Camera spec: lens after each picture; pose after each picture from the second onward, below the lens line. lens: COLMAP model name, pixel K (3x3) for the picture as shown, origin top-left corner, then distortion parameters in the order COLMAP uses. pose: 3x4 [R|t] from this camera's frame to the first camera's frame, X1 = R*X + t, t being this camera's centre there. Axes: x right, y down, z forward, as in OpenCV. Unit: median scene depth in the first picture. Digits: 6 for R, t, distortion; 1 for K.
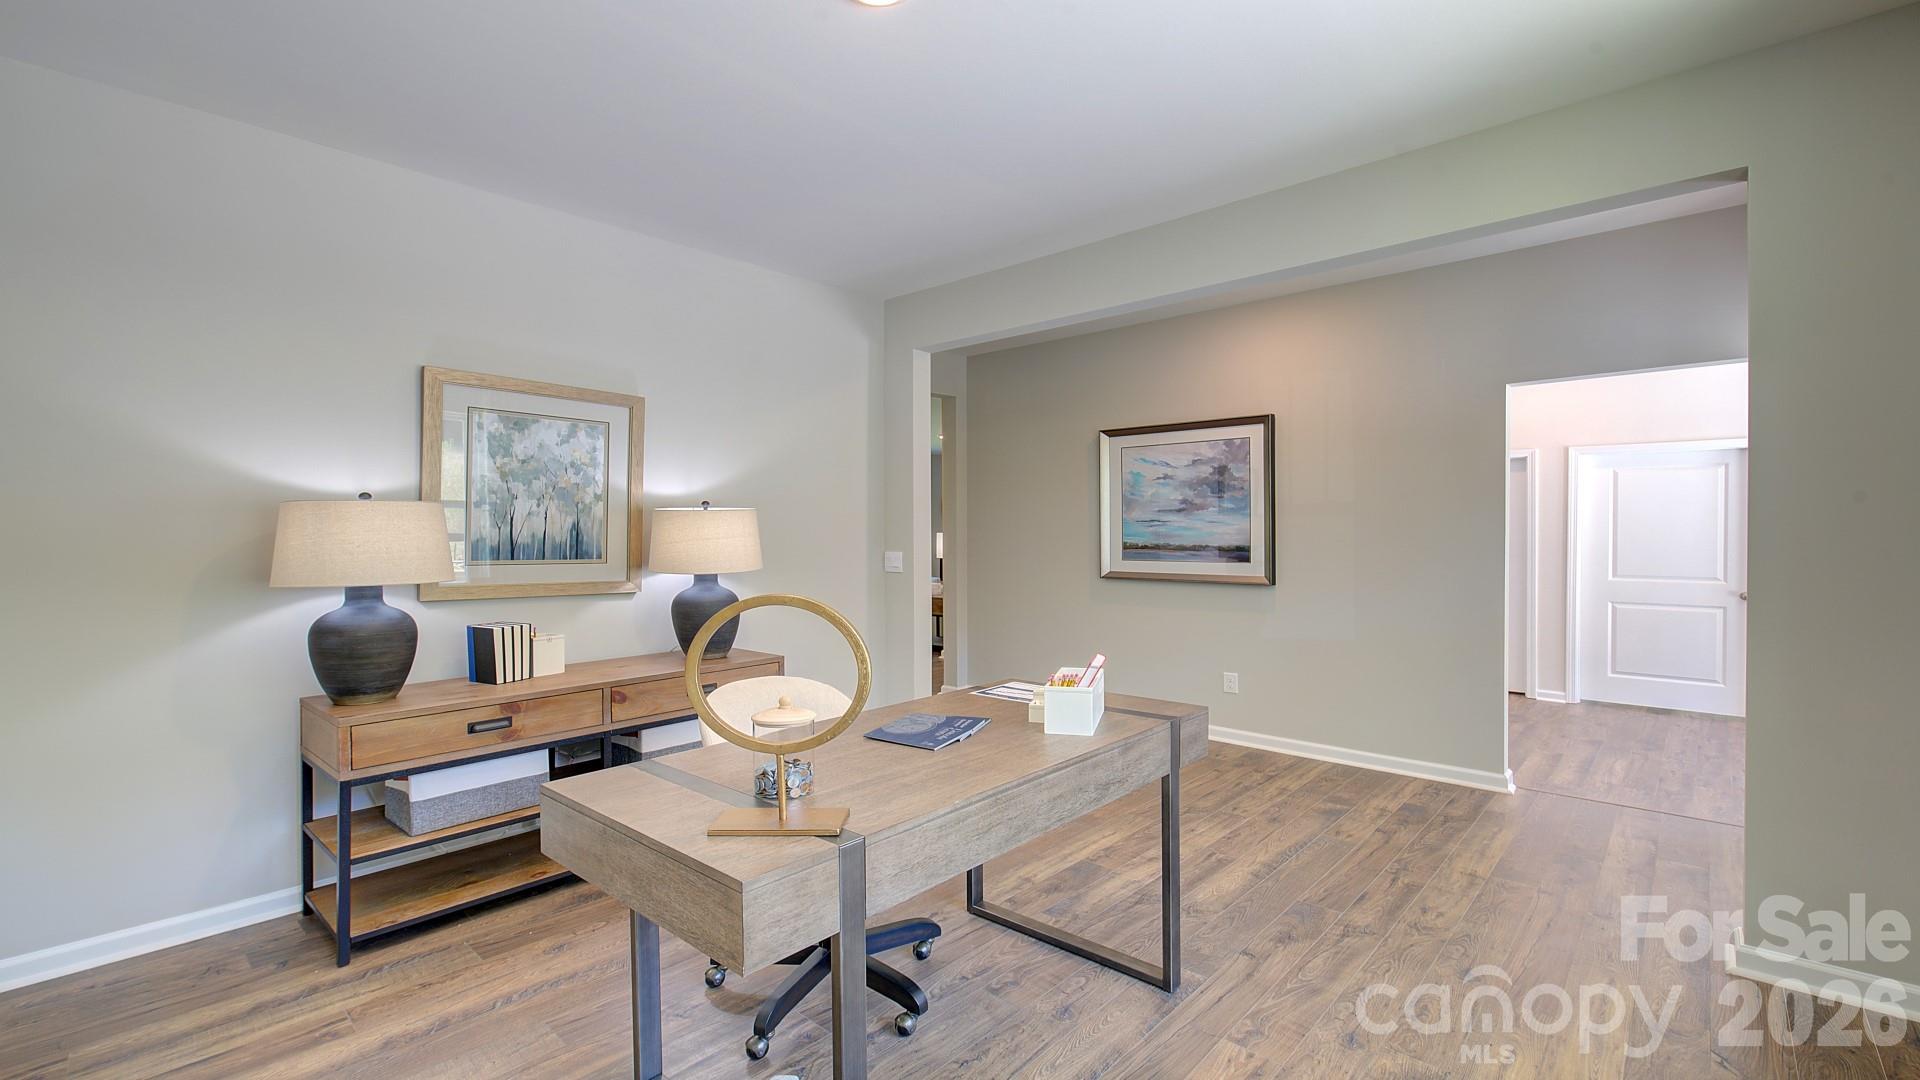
lens RADIAL K [[824.1, 0, 950.5], [0, 824.1, 543.6], [0, 0, 1]] dist [0.000126, -0.000048]
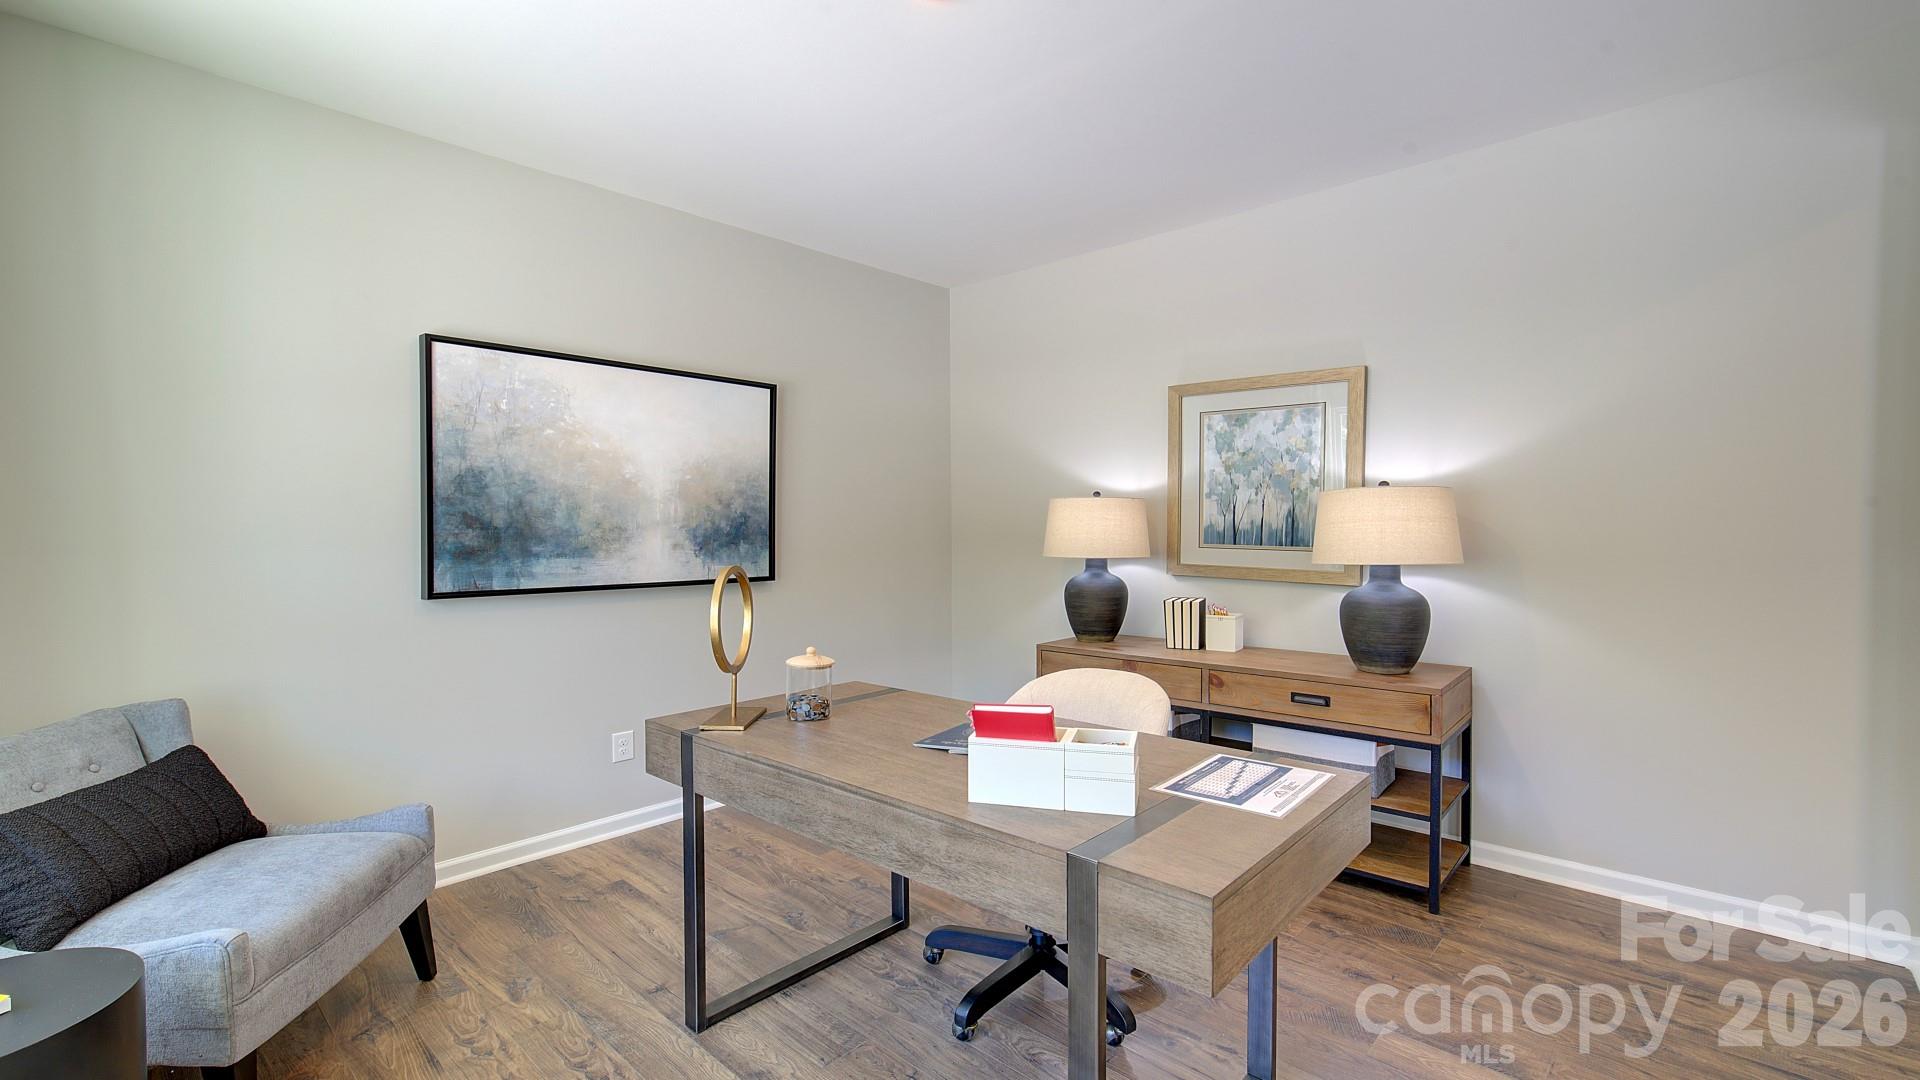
lens RADIAL K [[824.1, 0, 950.5], [0, 824.1, 543.6], [0, 0, 1]] dist [0.000126, -0.000048]
pose [[-0.007560, 0.032360, -0.999448, 0.567946], [-0.006488, 0.999454, 0.032409, -0.014395], [0.999950, 0.006730, -0.007346, 0.620231]]
